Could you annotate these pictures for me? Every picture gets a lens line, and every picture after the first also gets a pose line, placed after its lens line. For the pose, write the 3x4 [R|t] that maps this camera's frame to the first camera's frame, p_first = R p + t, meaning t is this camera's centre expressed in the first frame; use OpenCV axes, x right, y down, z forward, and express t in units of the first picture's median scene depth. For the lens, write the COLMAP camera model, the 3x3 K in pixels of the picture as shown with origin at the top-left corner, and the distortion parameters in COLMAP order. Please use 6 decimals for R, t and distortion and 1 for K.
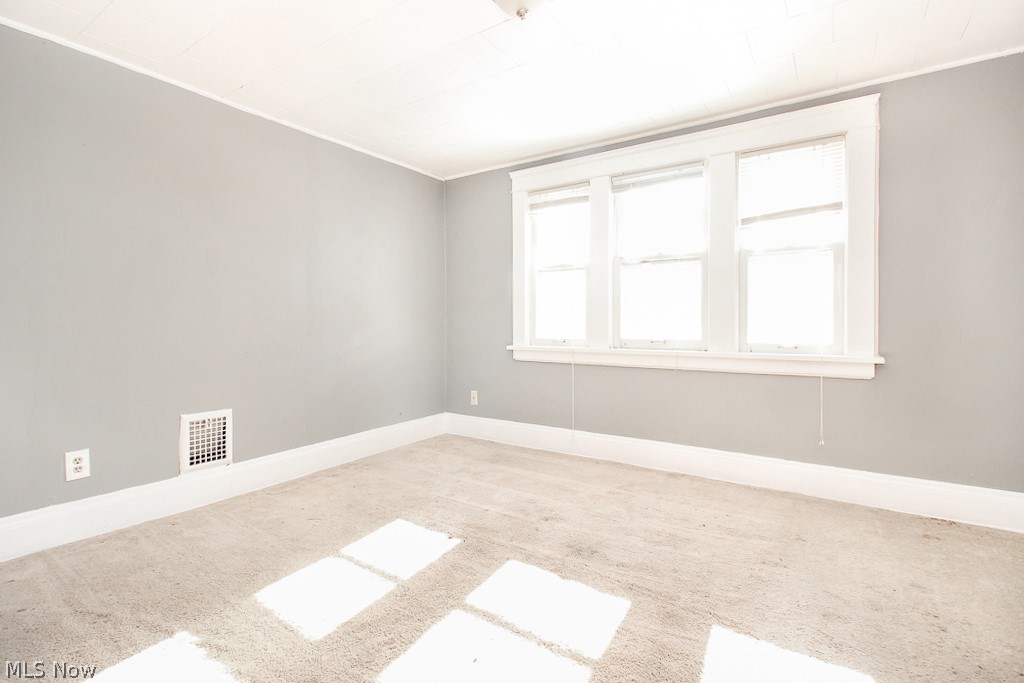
lens RADIAL K [[476.9, 0, 513.3], [0, 476.9, 320.0], [0, 0, 1]] dist [0.001377, -0.000691]
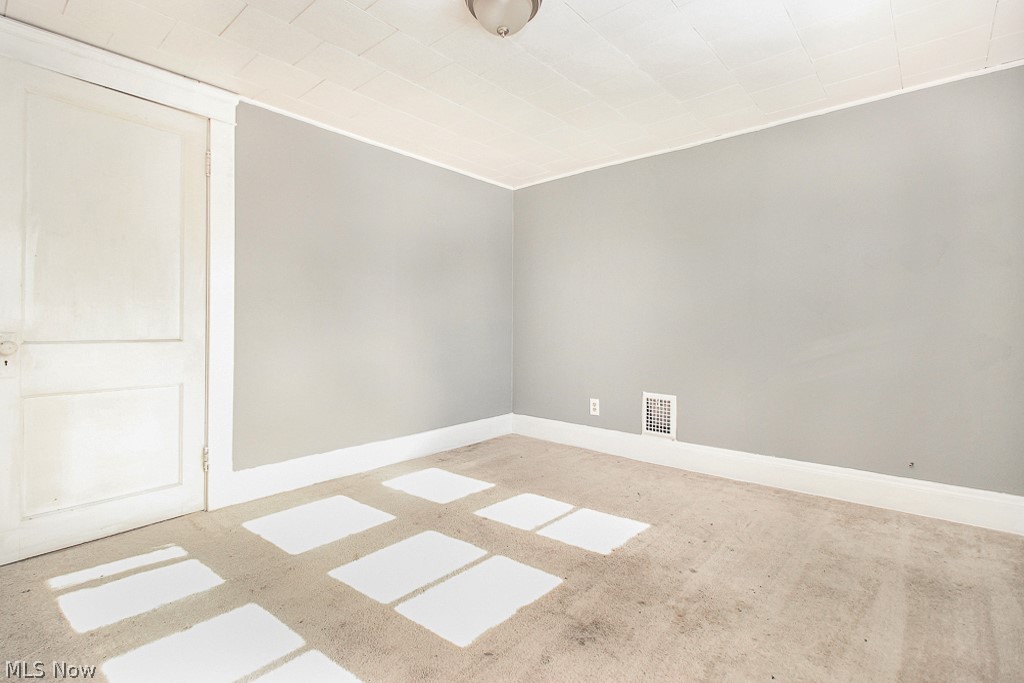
lens RADIAL K [[471.1, 0, 516.9], [0, 471.1, 331.9], [0, 0, 1]] dist [0.017949, -0.015184]
pose [[-0.118334, 0.014948, -0.992861, 0.777667], [-0.002045, 0.999881, 0.015298, 0.003419], [0.992972, 0.003841, -0.118290, 0.862905]]
